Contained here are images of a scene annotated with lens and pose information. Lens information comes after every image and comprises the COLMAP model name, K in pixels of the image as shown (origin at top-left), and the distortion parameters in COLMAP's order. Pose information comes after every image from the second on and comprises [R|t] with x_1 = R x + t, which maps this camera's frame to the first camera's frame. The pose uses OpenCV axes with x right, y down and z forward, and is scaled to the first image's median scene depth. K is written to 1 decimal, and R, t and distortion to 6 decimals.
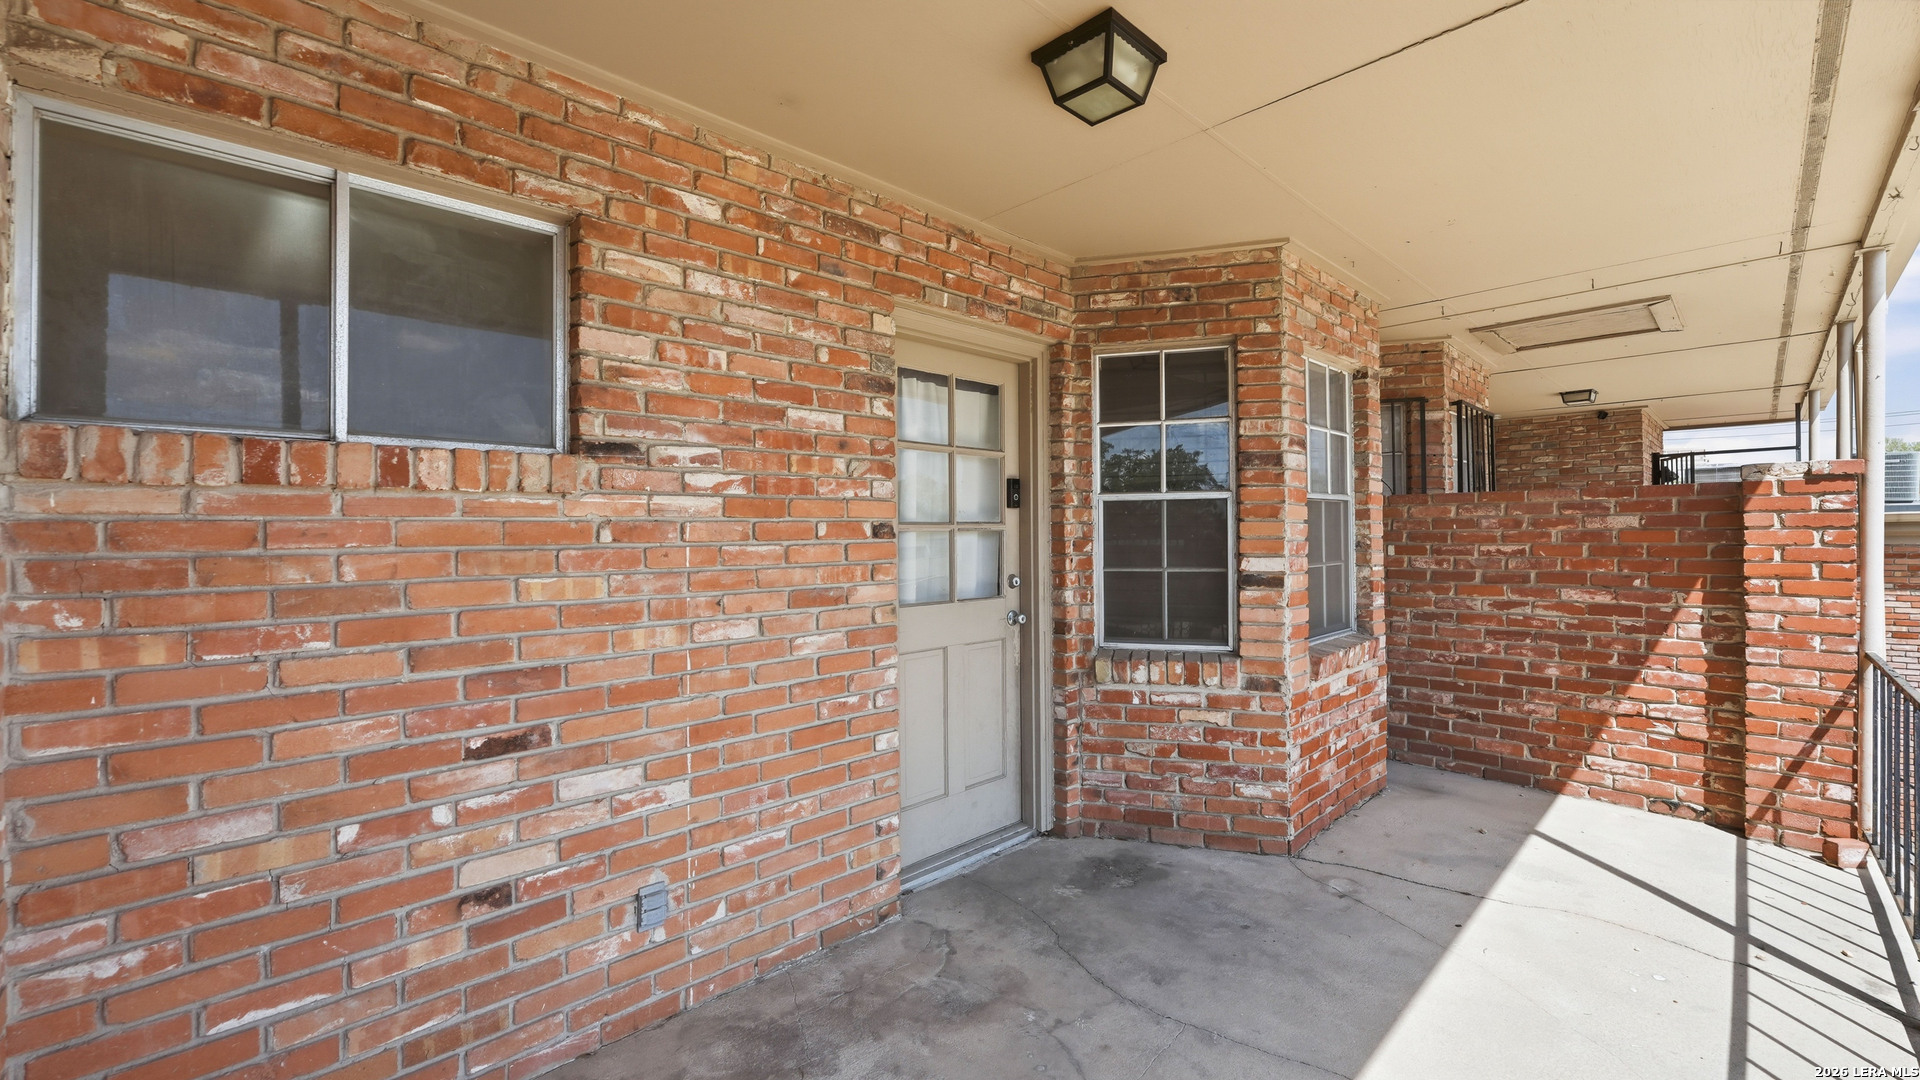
lens RADIAL K [[781.8, 0, 953.1], [0, 781.8, 529.5], [0, 0, 1]] dist [0.002847, 0.000138]
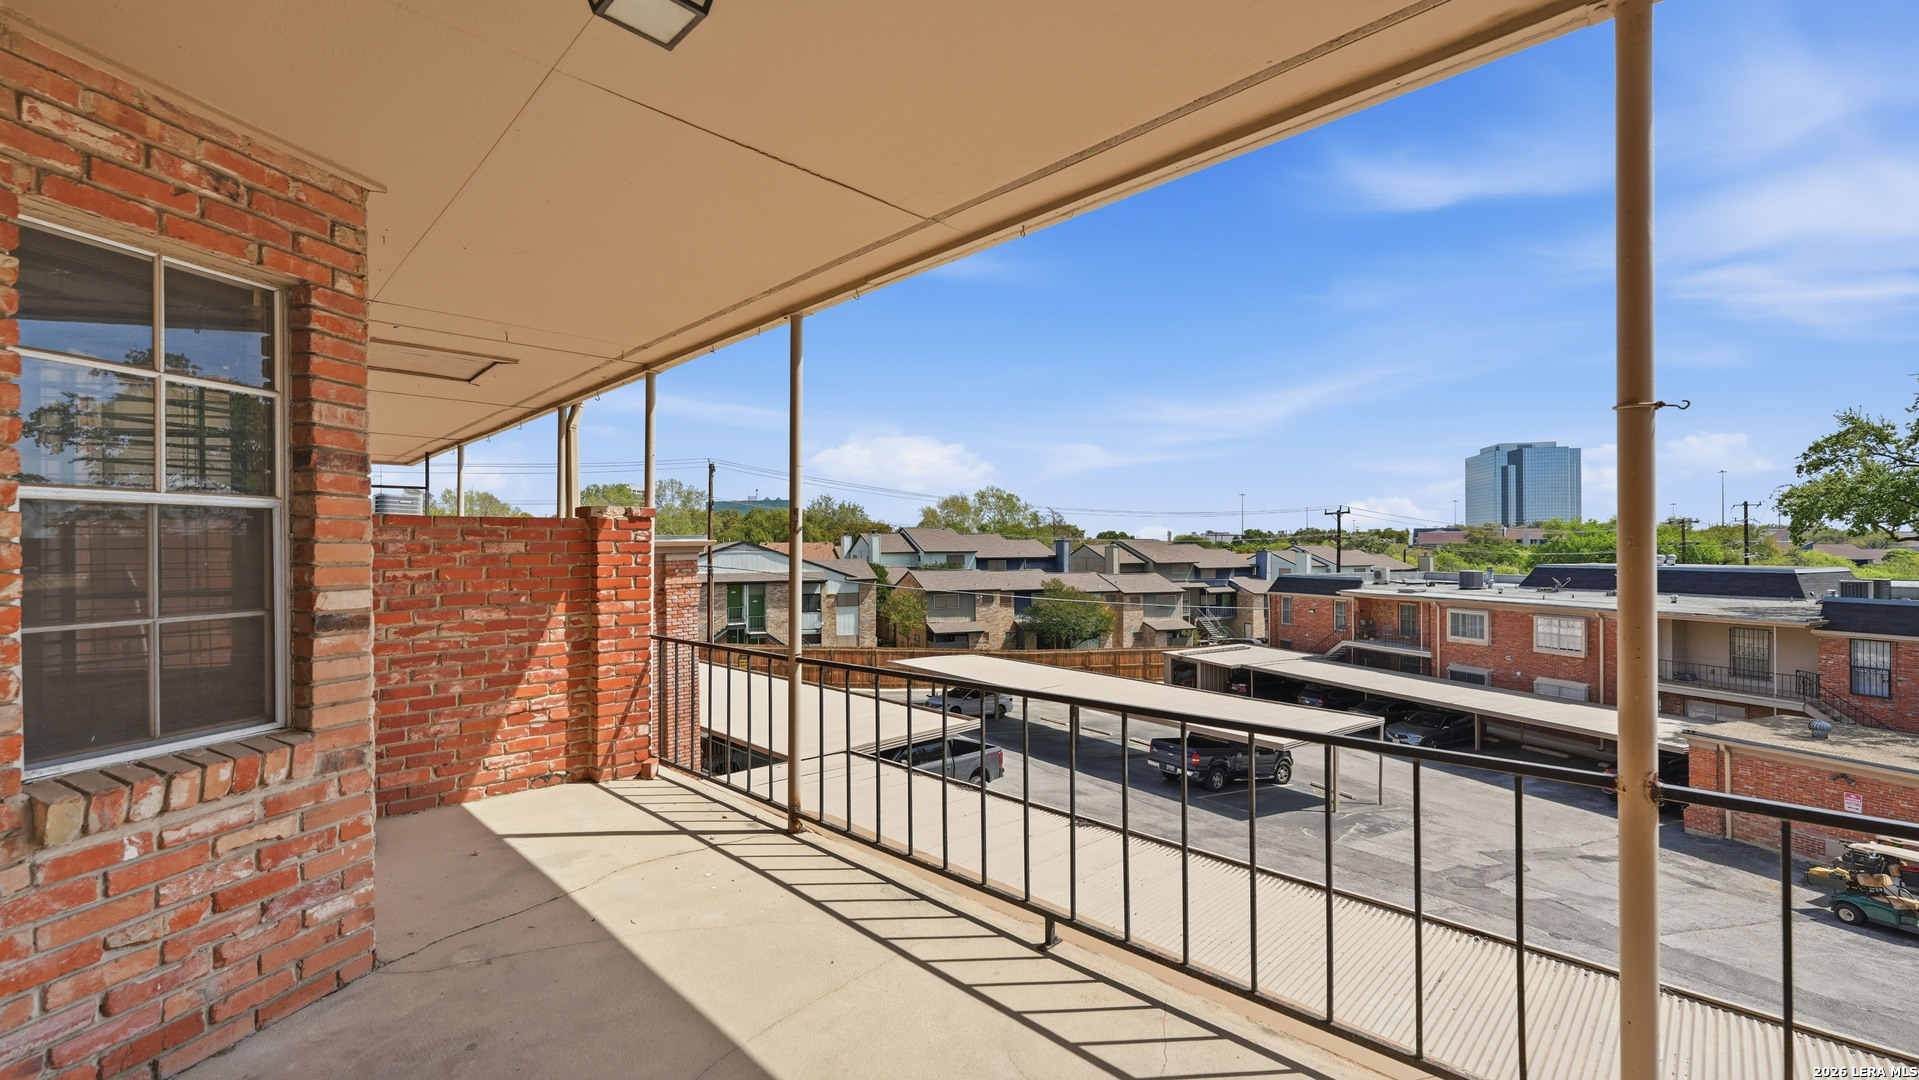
lens RADIAL K [[781.4, 0, 952.5], [0, 781.4, 550.7], [0, 0, 1]] dist [0.002847, 0.000138]
pose [[-0.011872, 0.004681, 0.999919, -0.335503], [0.002016, 0.999987, -0.004657, 0.001717], [-0.999927, 0.001960, -0.011882, 0.392358]]
